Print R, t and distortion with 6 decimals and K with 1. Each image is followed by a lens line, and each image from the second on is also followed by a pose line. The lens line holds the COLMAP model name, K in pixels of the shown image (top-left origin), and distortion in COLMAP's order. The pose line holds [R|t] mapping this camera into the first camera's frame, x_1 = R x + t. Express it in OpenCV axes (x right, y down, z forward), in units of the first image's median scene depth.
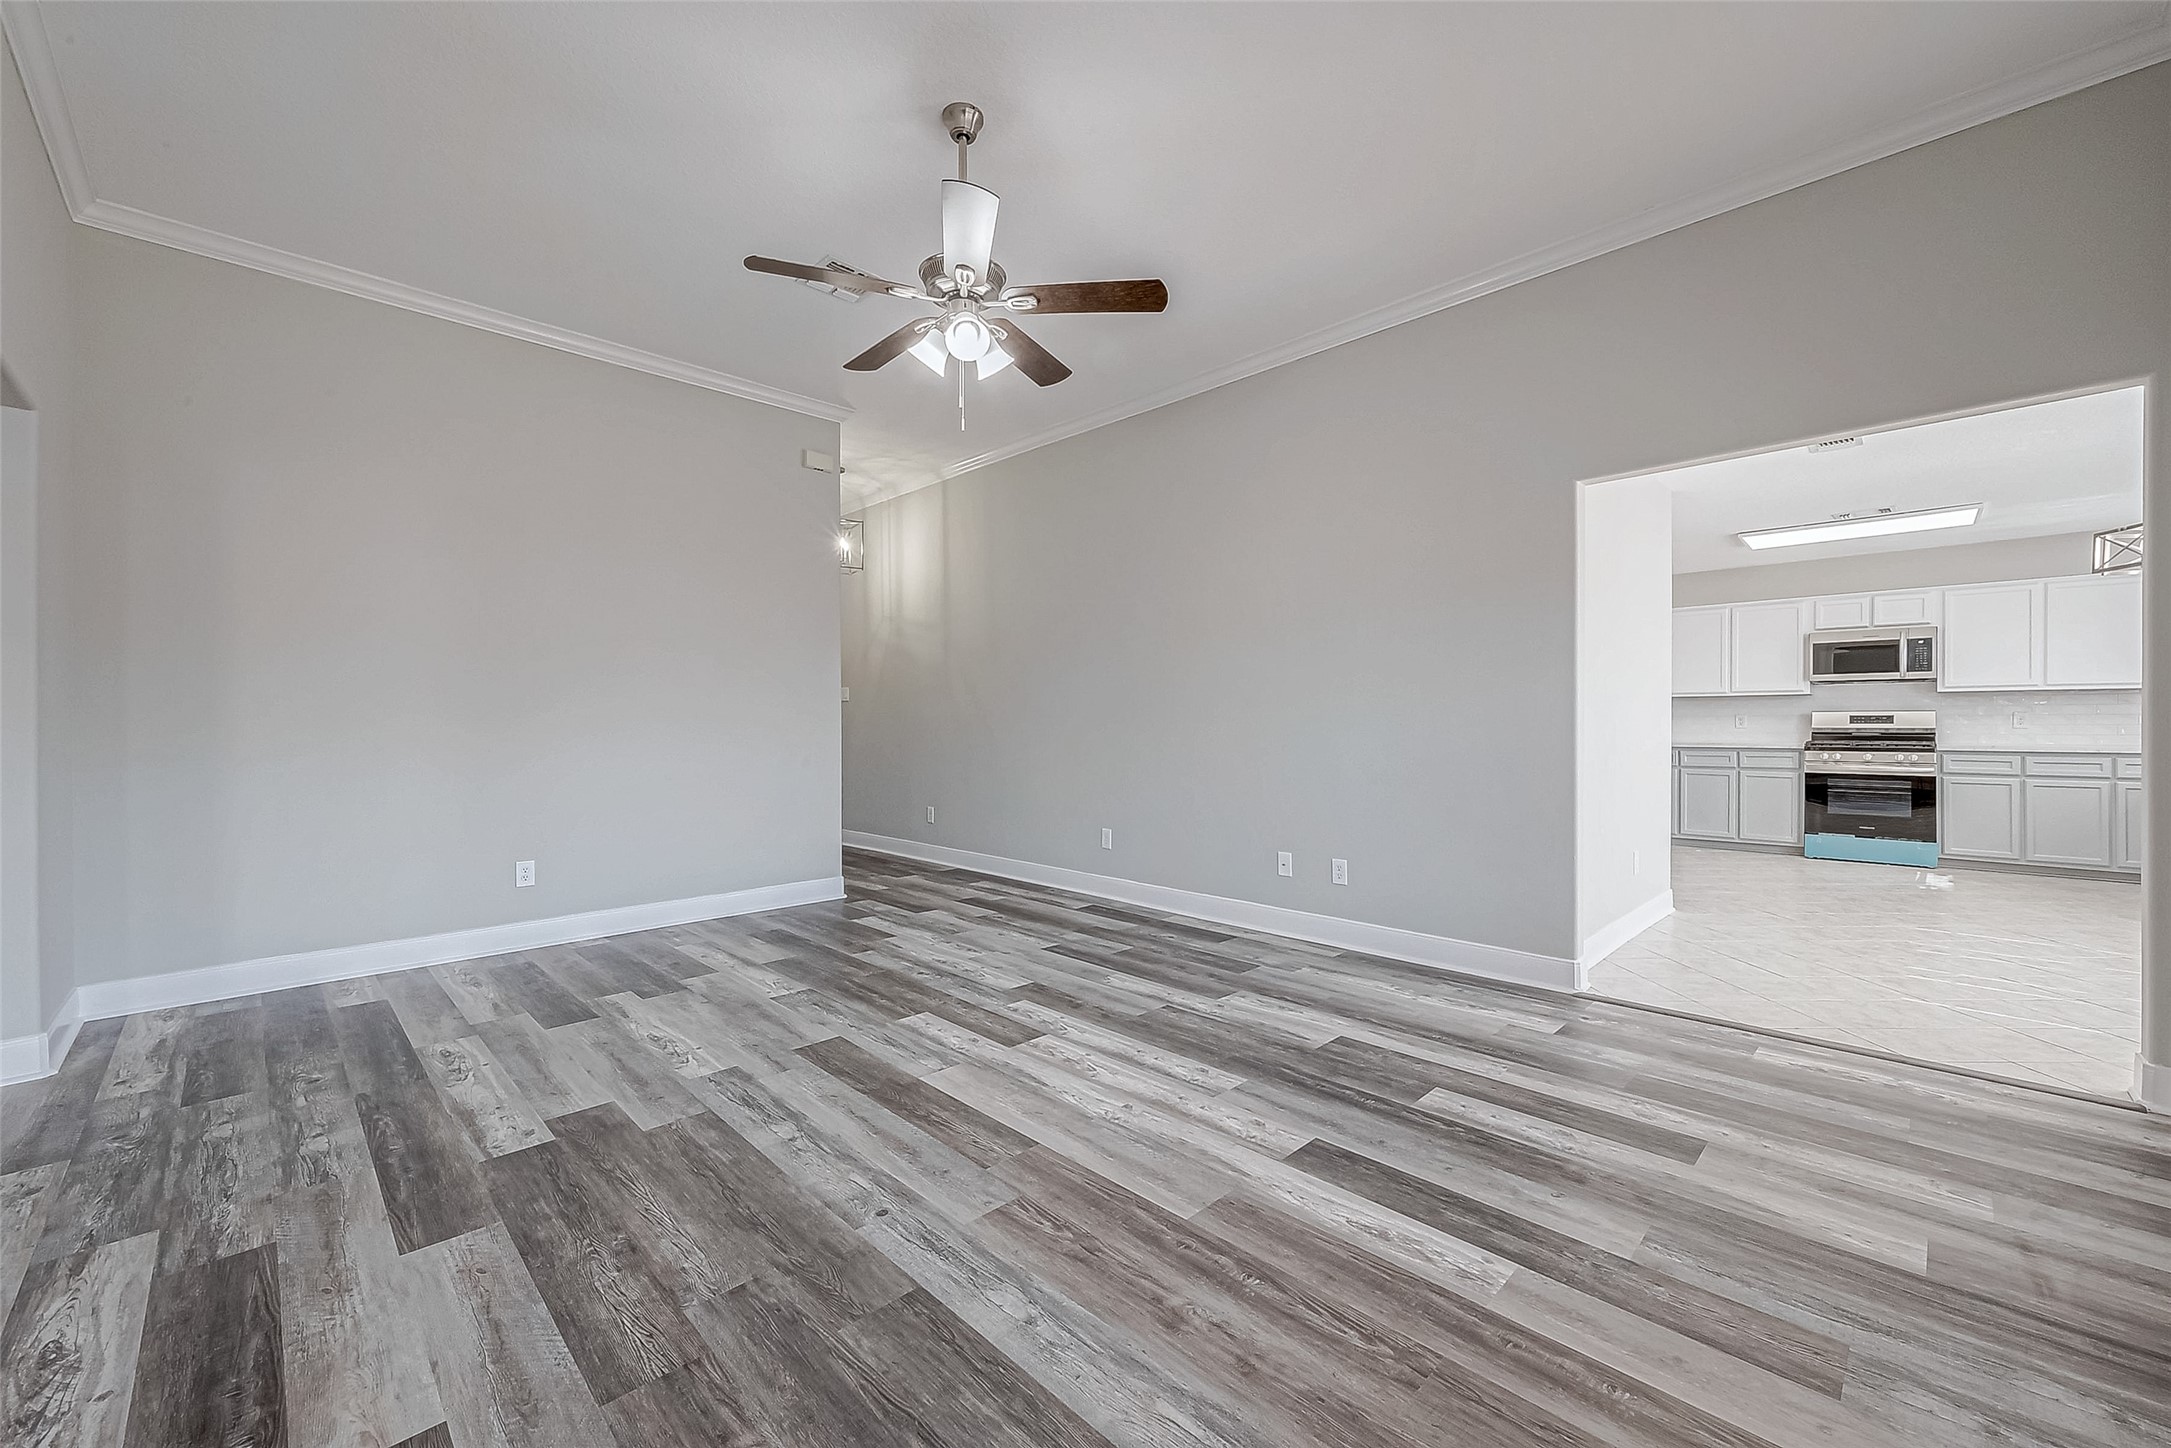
lens RADIAL K [[856.3, 0, 1082.0], [0, 856.3, 729.9], [0, 0, 1]] dist [-0.001591, -0.000456]
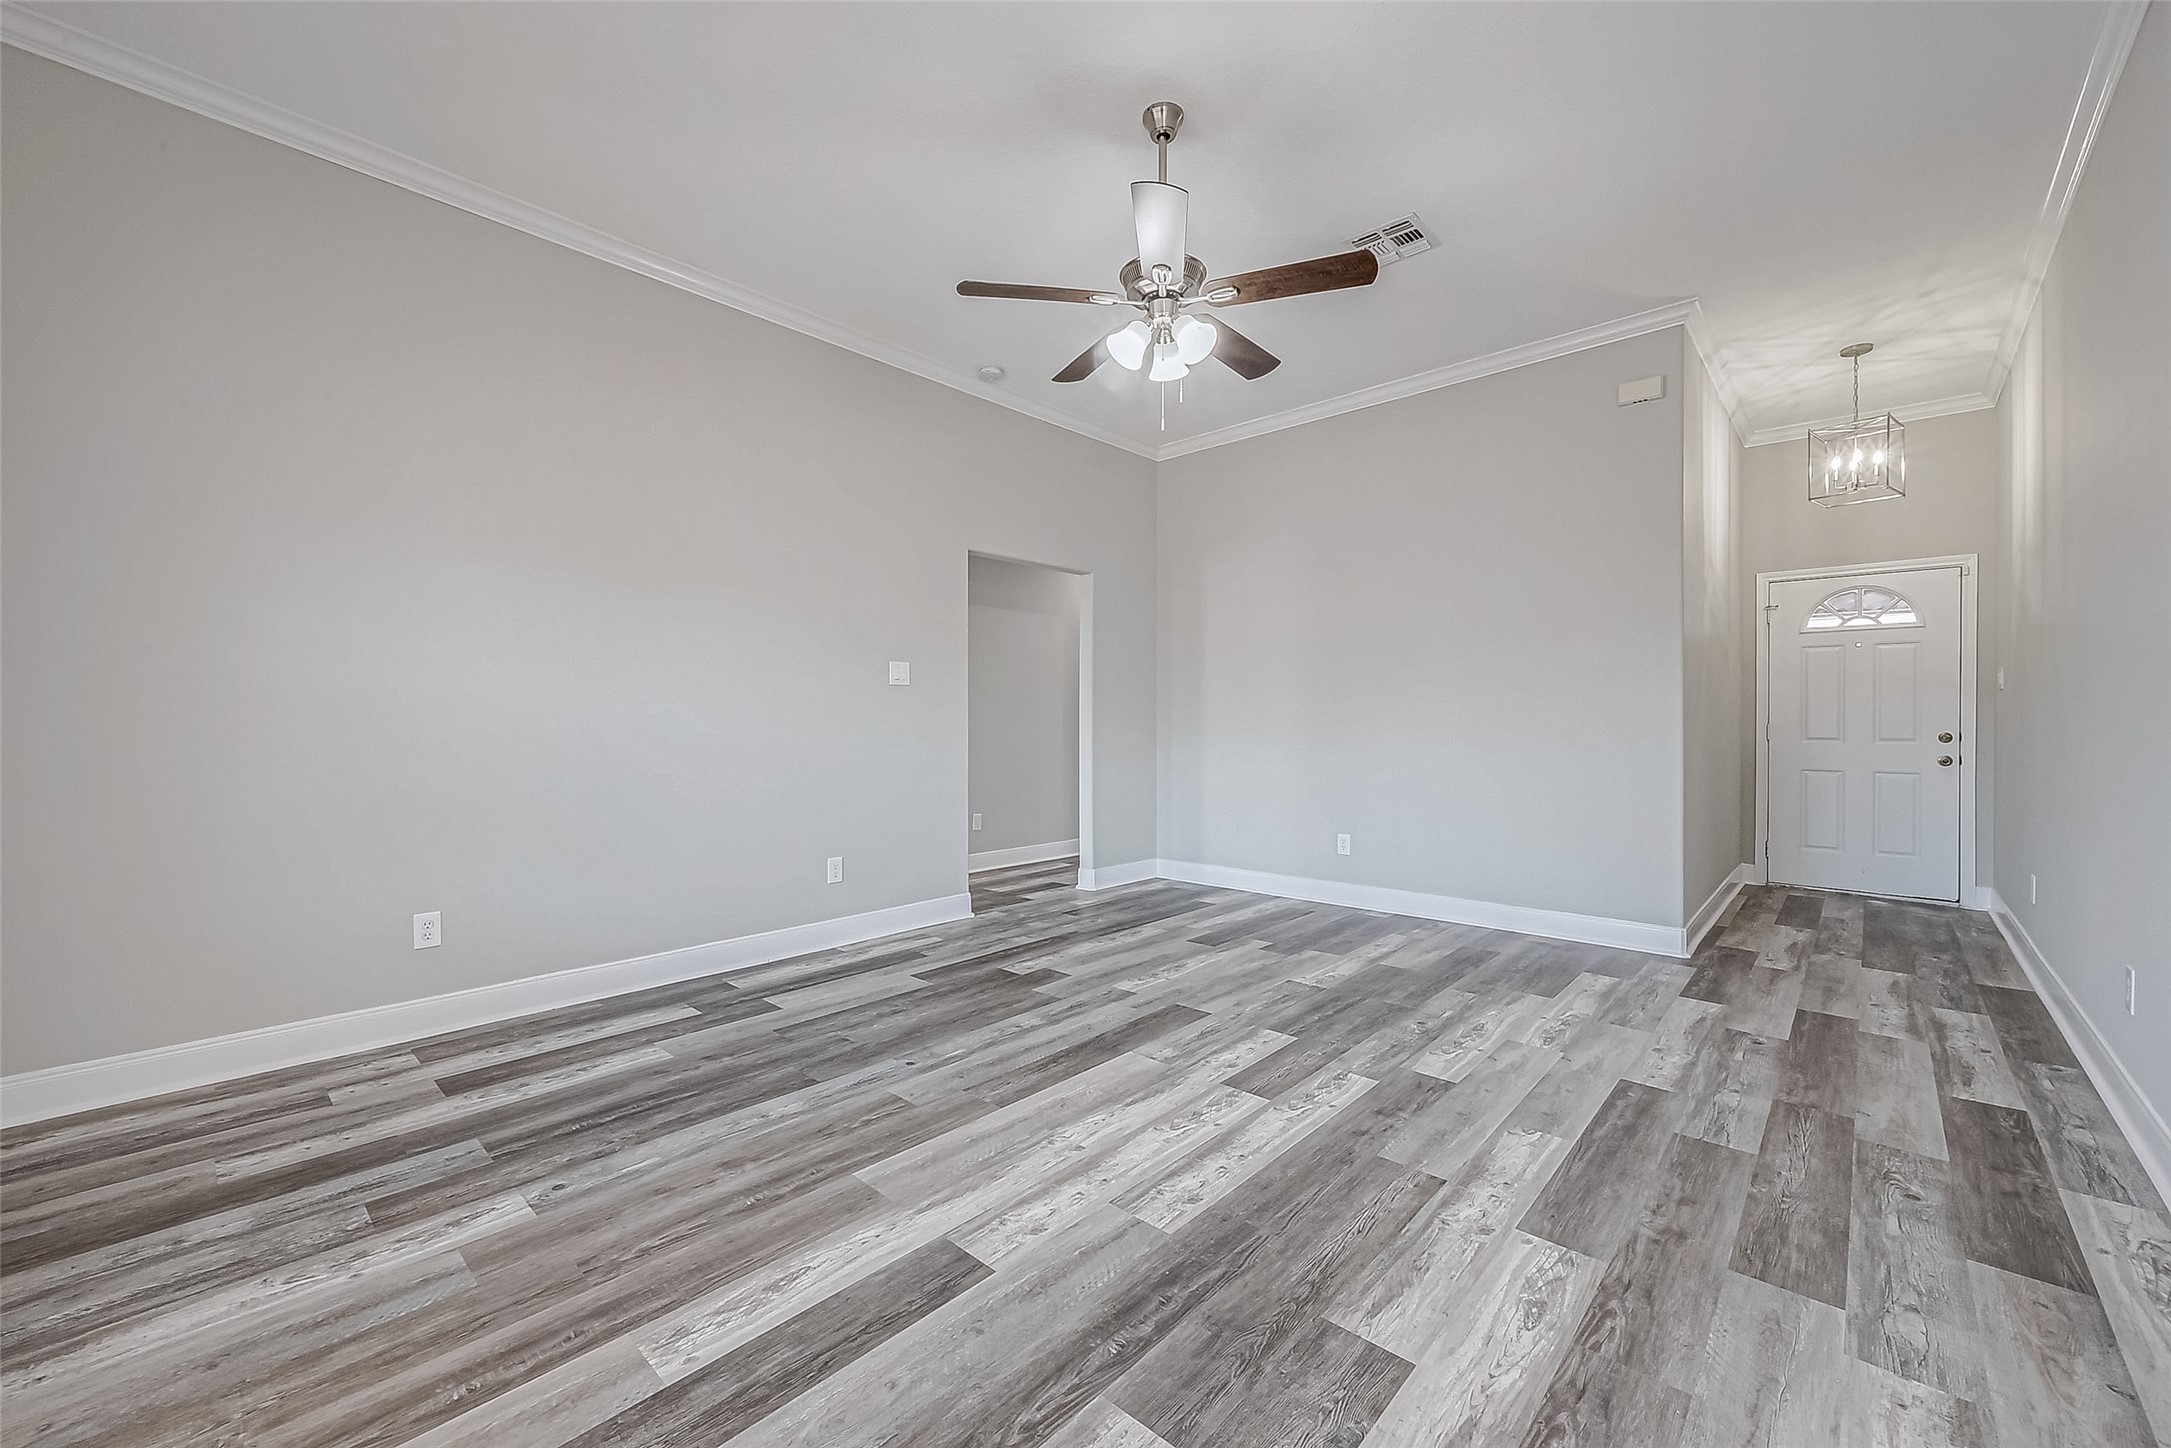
lens RADIAL K [[856.3, 0, 1087.7], [0, 856.3, 725.0], [0, 0, 1]] dist [-0.001591, -0.000456]
pose [[0.048997, 0.005467, -0.998784, 0.761295], [-0.011042, 0.999927, 0.004931, -0.007843], [0.998738, 0.010787, 0.049054, 0.767944]]
